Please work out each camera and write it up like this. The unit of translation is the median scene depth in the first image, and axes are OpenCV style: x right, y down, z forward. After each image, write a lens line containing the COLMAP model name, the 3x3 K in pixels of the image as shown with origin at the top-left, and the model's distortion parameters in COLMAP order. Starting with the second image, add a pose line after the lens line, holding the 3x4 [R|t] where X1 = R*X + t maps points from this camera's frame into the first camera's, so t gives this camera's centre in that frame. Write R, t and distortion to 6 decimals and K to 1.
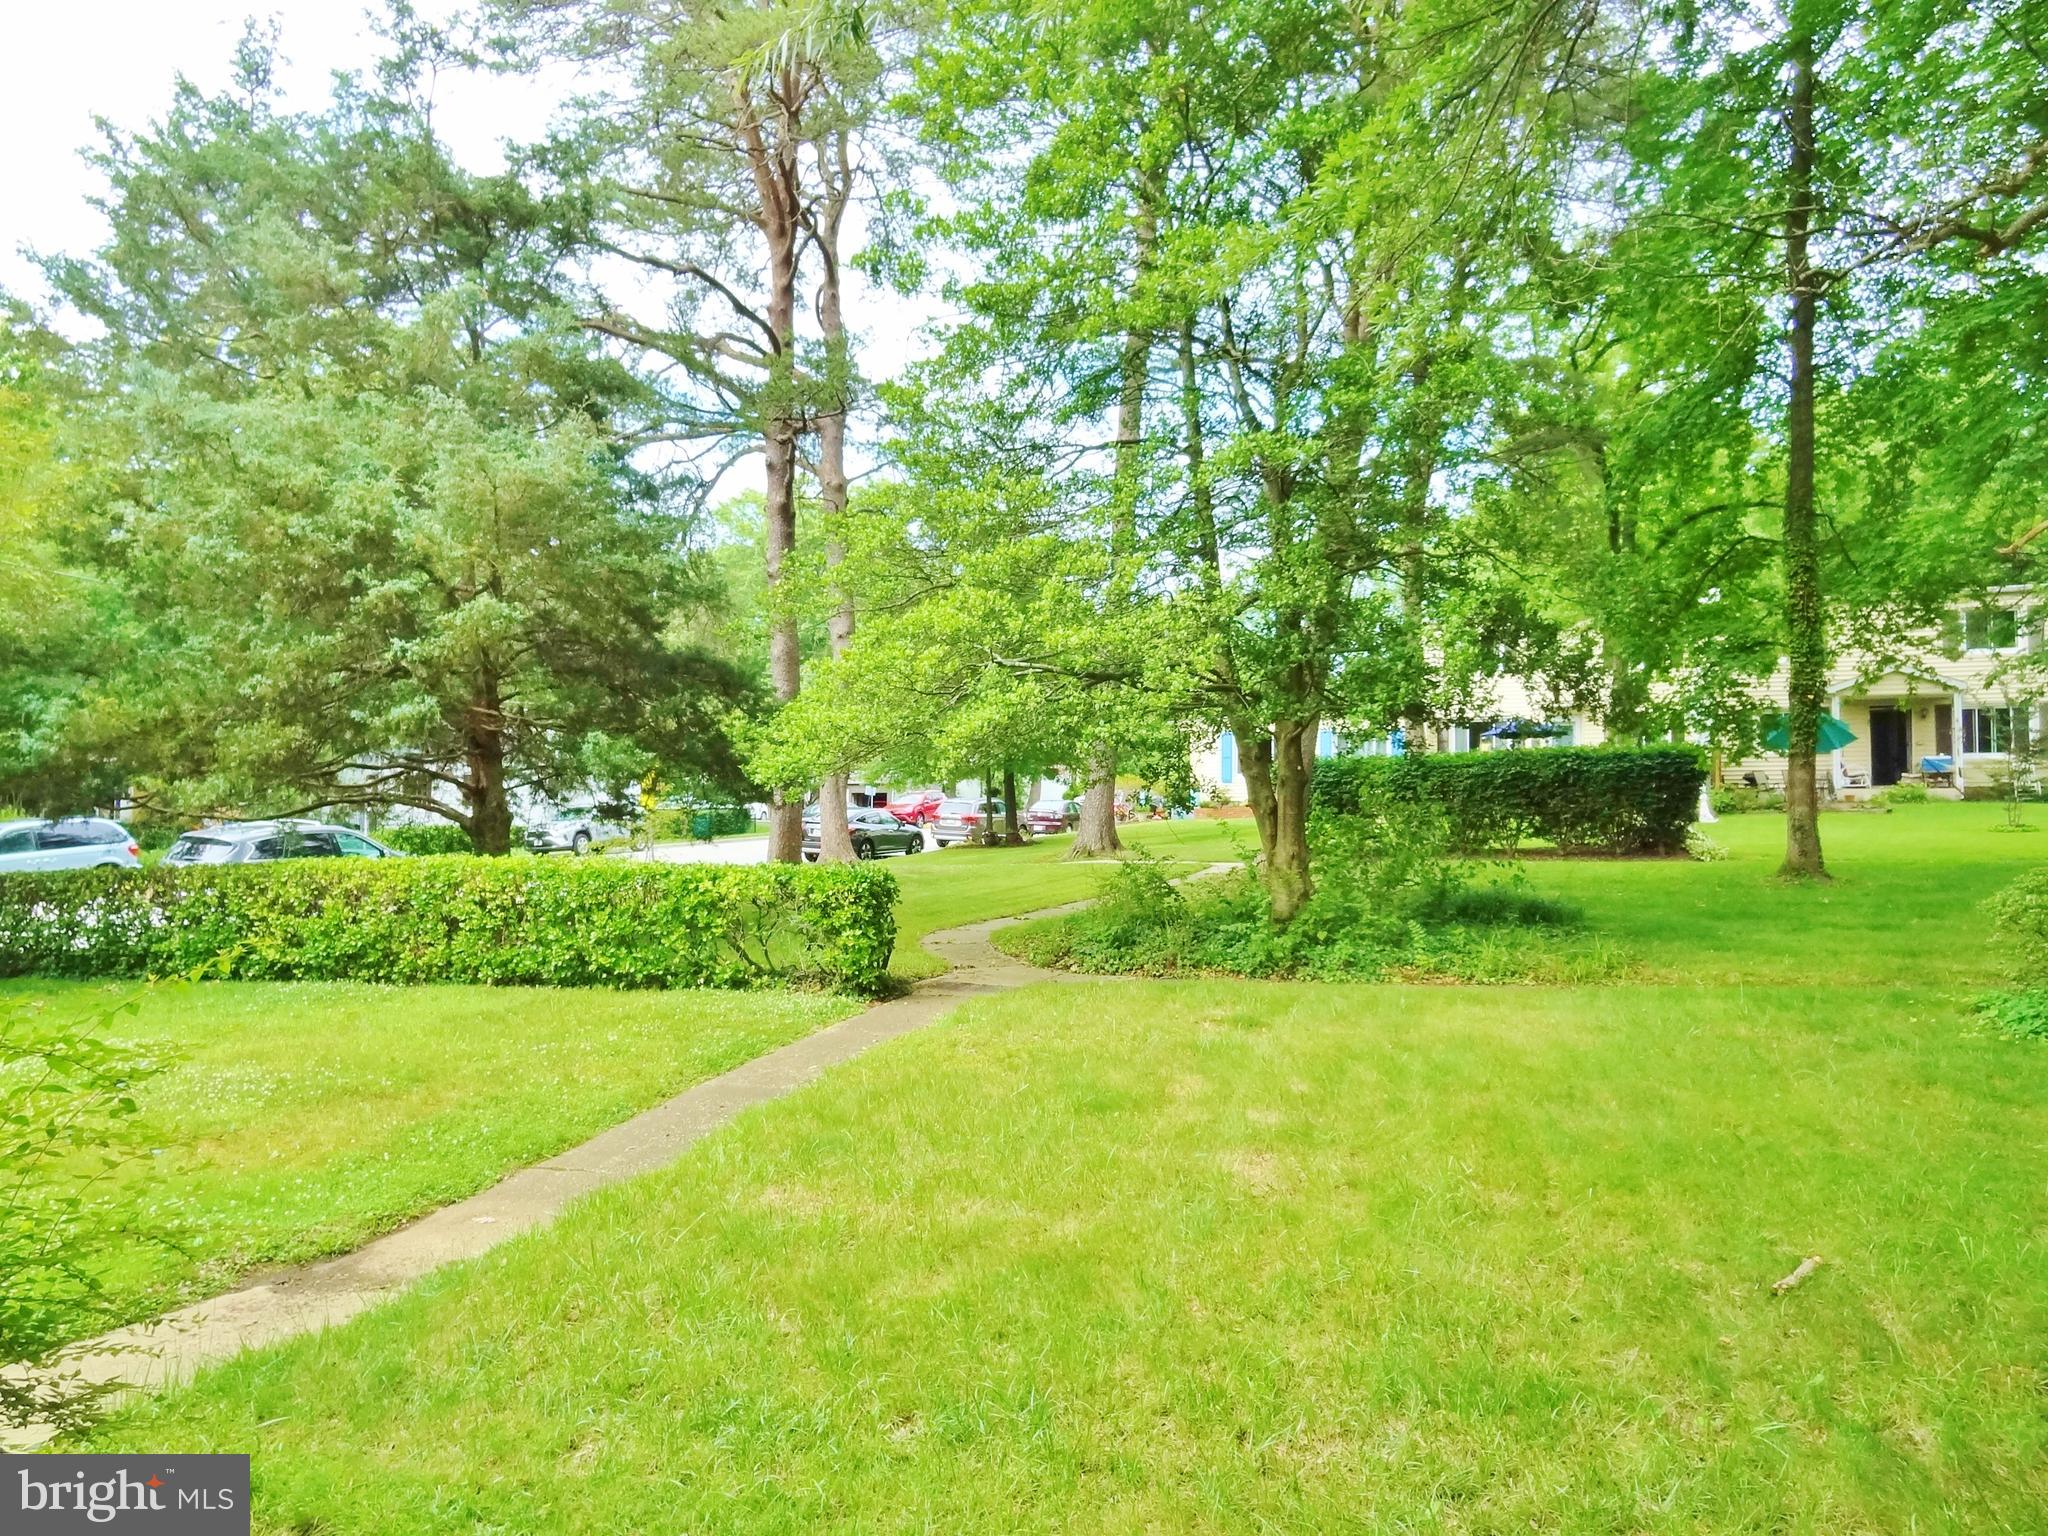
lens RADIAL K [[1444.5, 0, 1014.1], [0, 1444.5, 762.4], [0, 0, 1]] dist [0.003141, 0.007578]
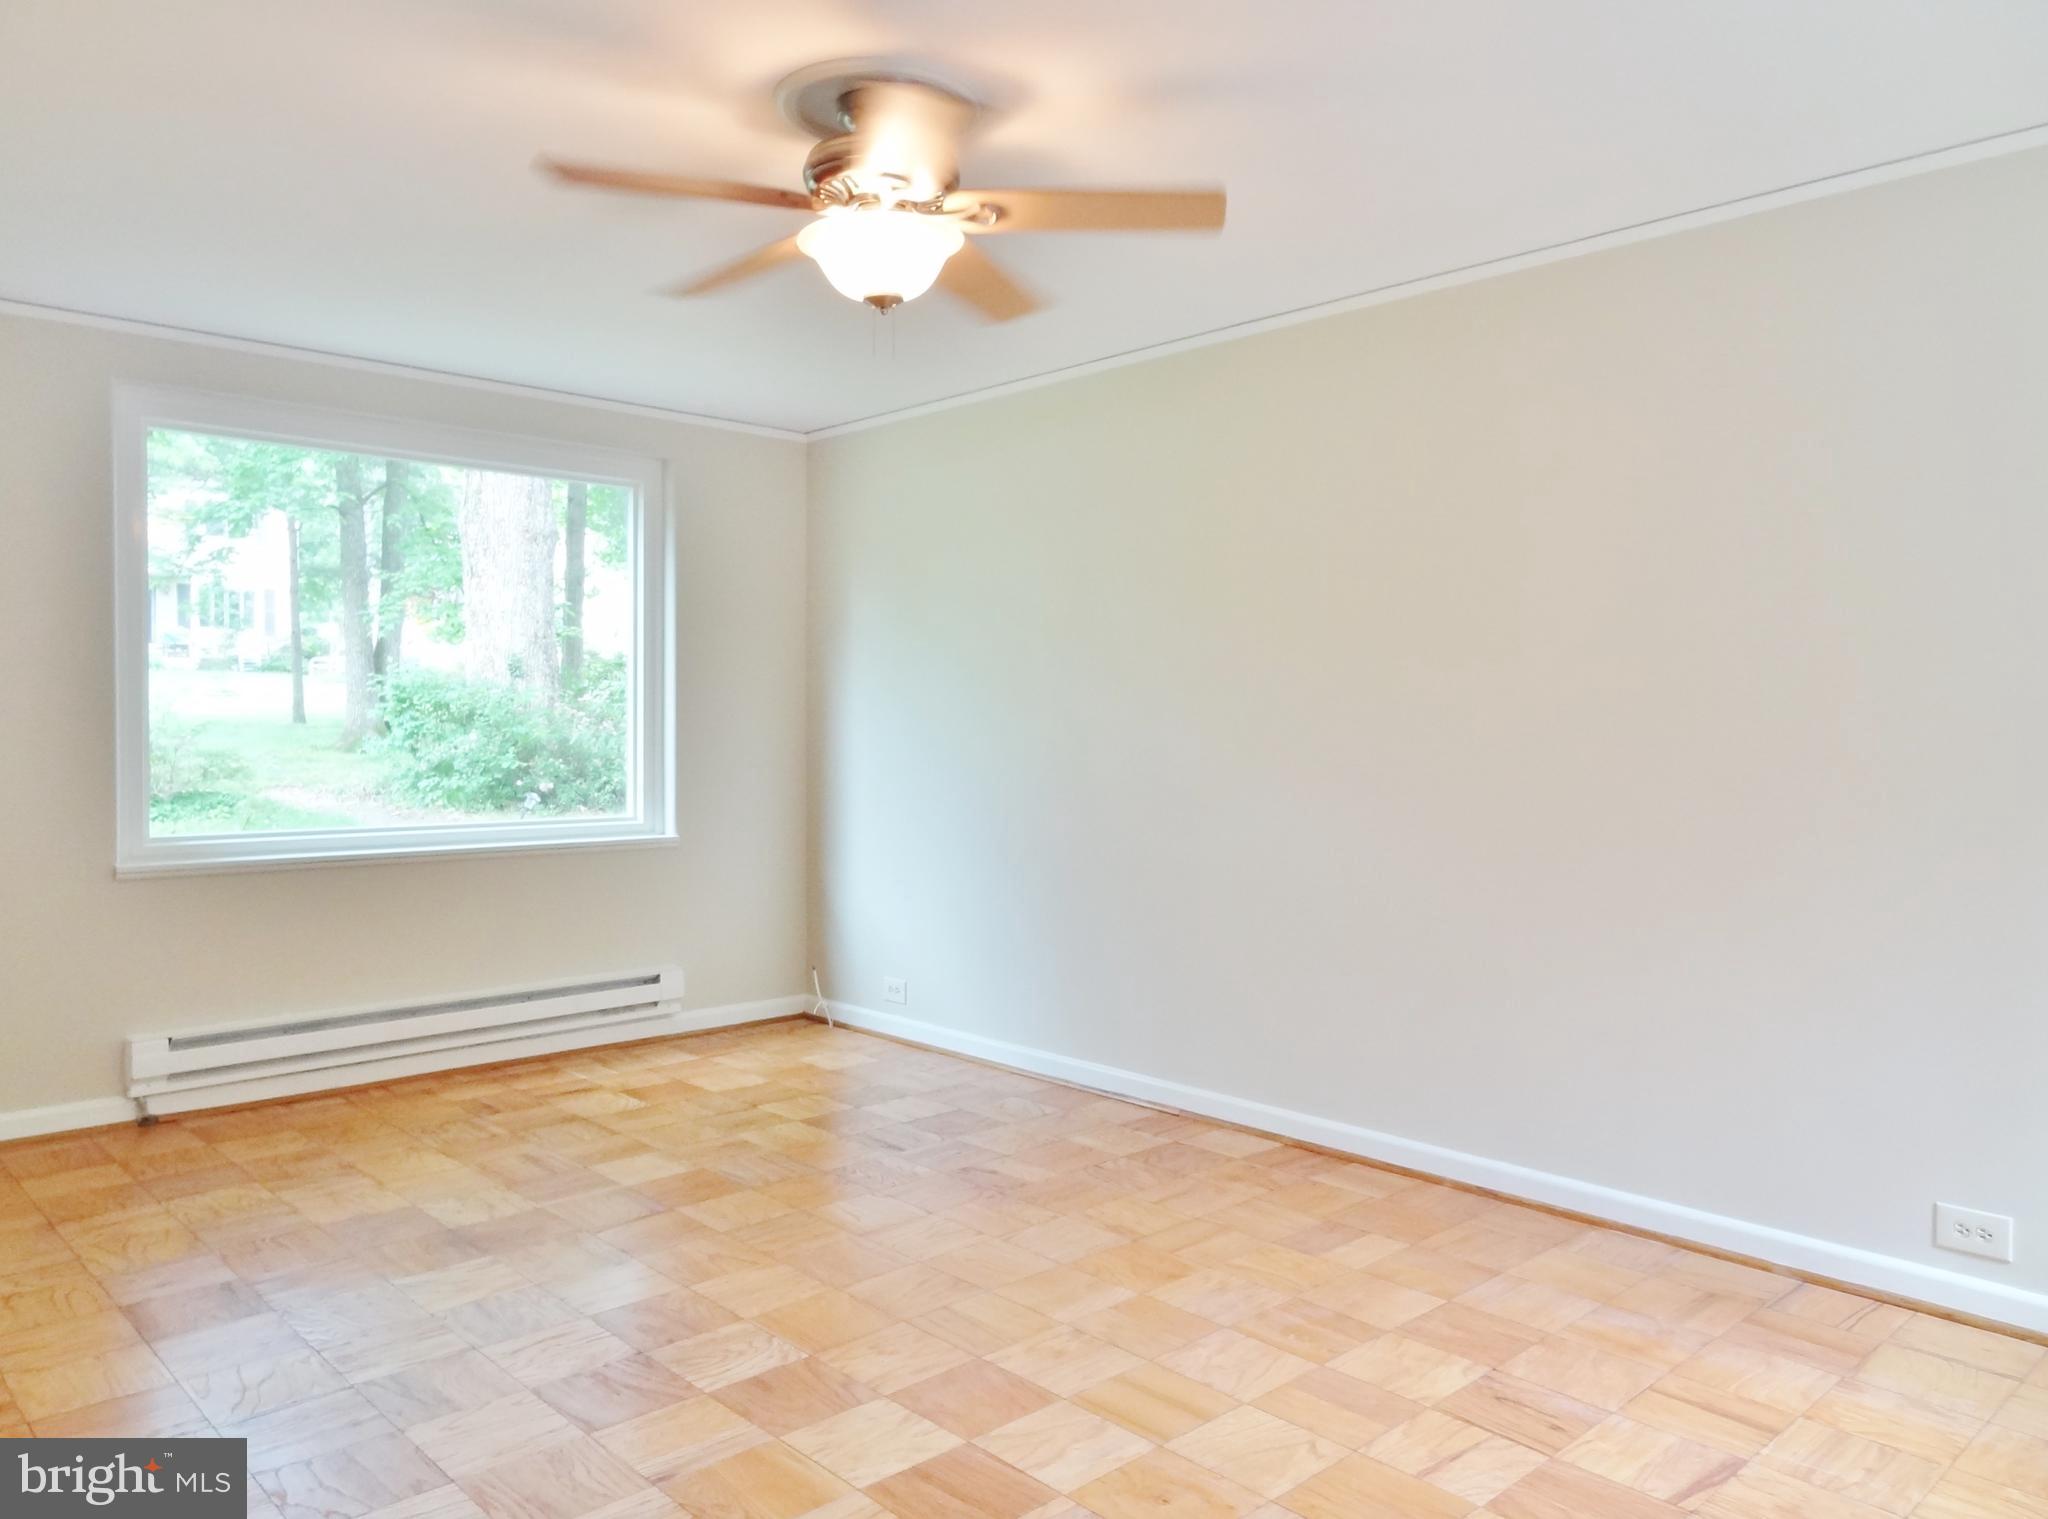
lens RADIAL K [[1450.4, 0, 1016.8], [0, 1450.4, 756.8], [0, 0, 1]] dist [-0.000220, 0.003494]
pose [[0.488543, -0.029143, 0.872053, -0.076376], [-0.047372, 0.997082, 0.059860, -0.011856], [-0.871253, -0.070555, 0.485736, -0.371714]]
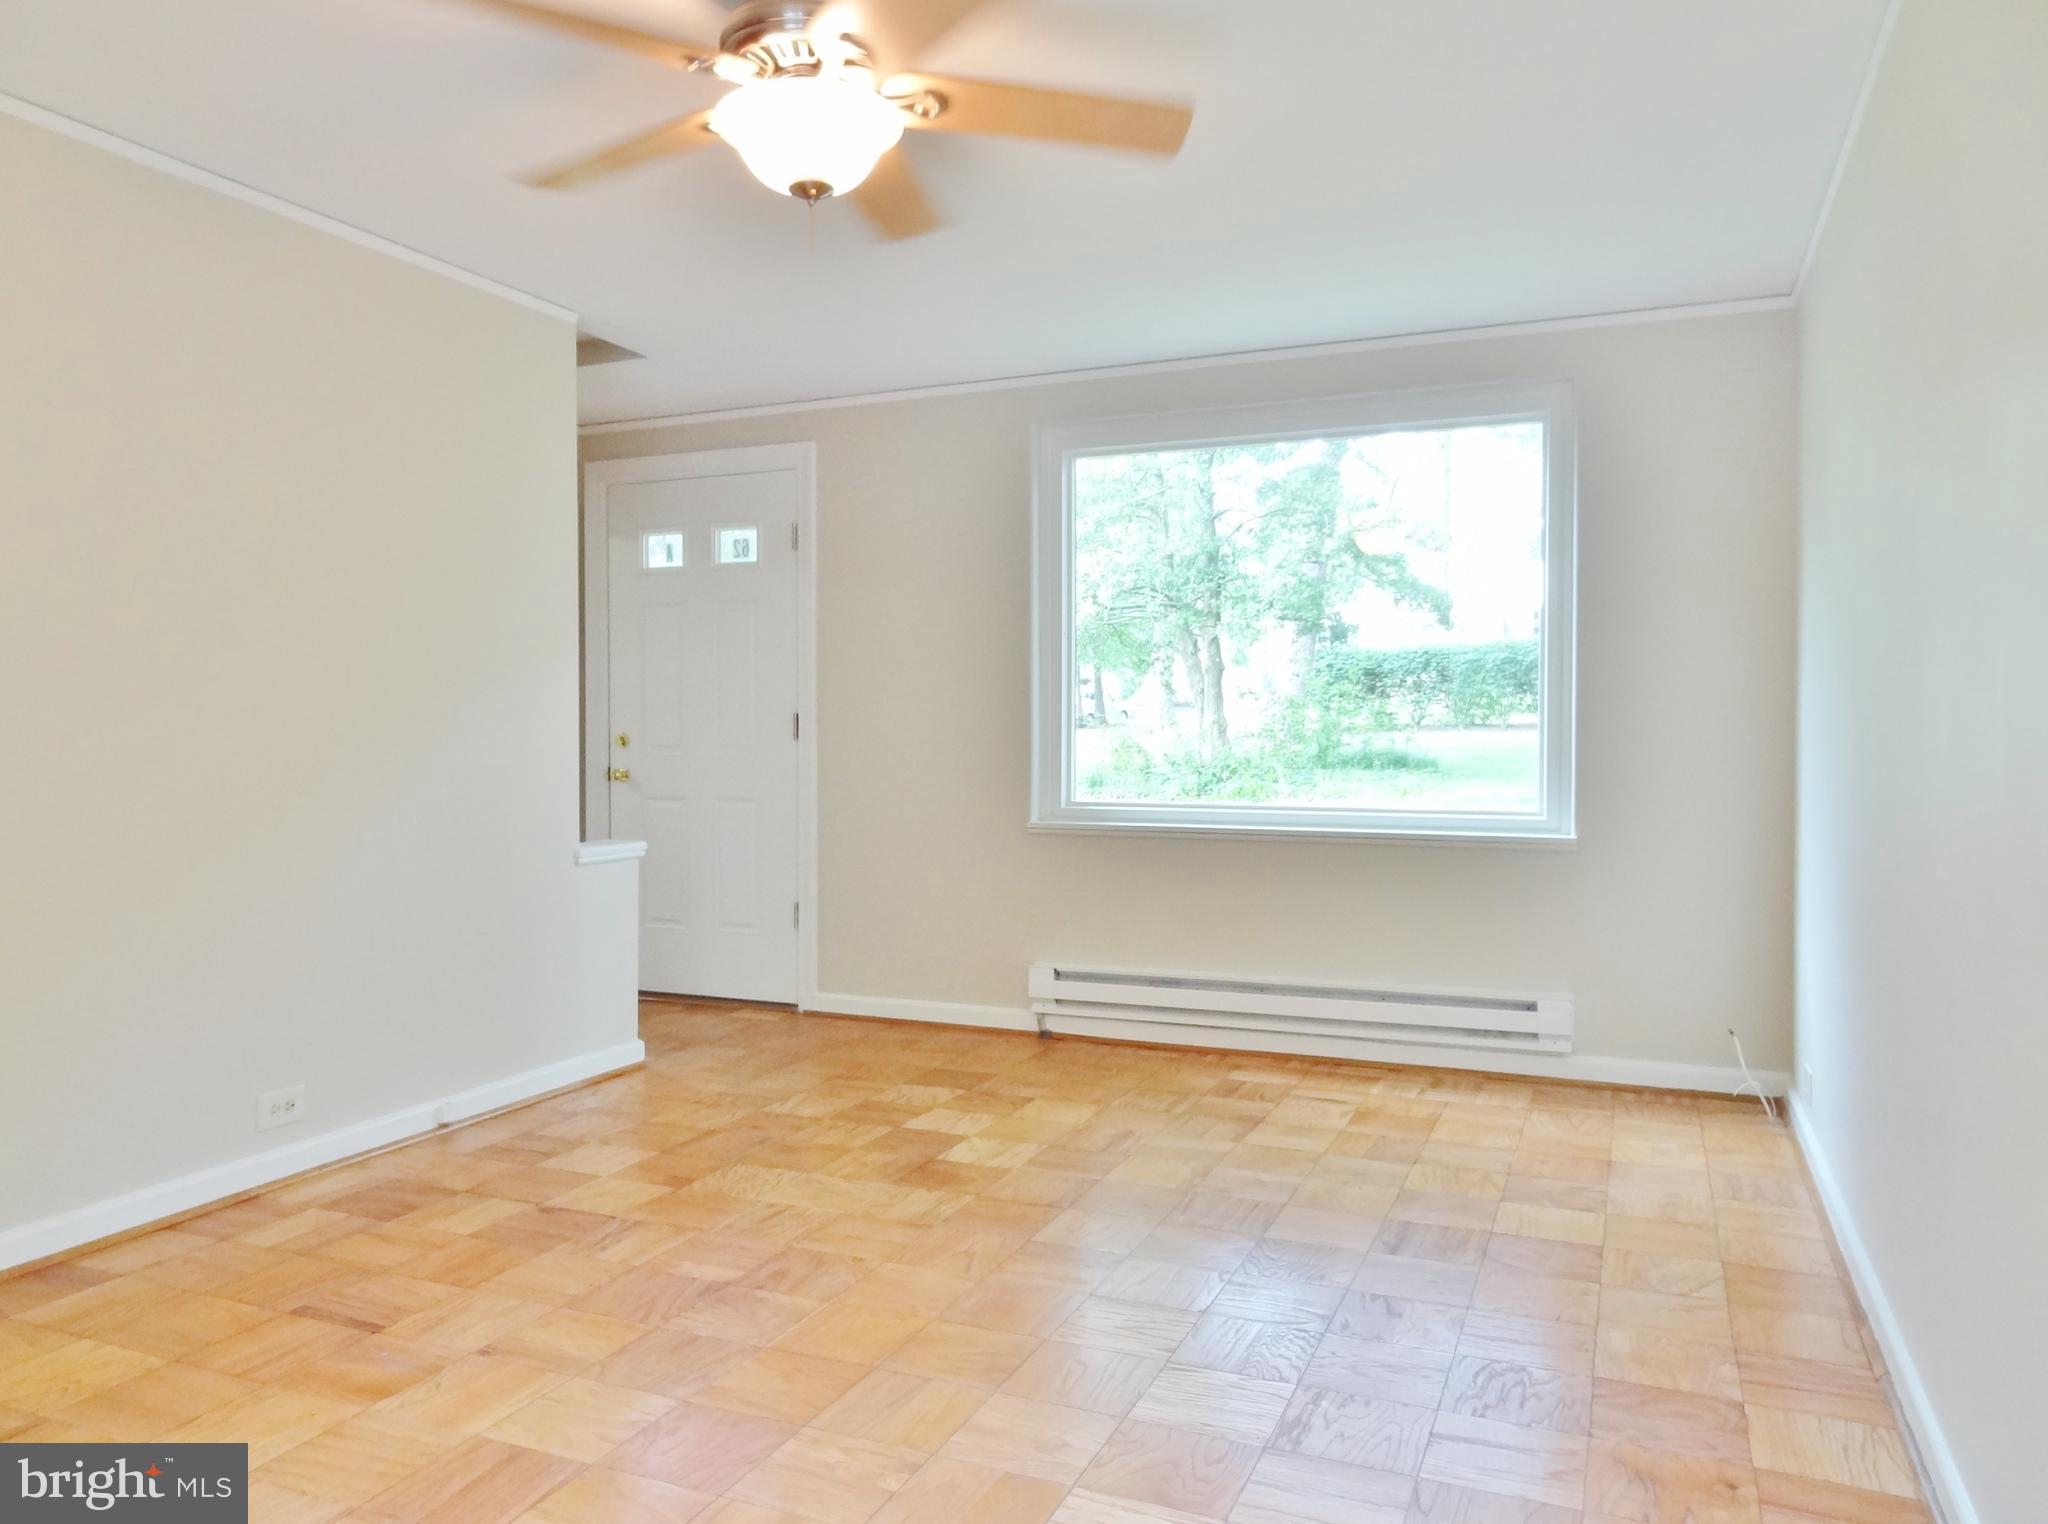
lens RADIAL K [[1450.4, 0, 1016.8], [0, 1450.4, 759.3], [0, 0, 1]] dist [-0.000220, 0.003494]
pose [[0.995232, -0.008572, -0.097154, 0.135305], [0.015635, 0.997270, 0.072170, -0.004794], [0.096270, -0.073345, 0.992649, -0.433245]]
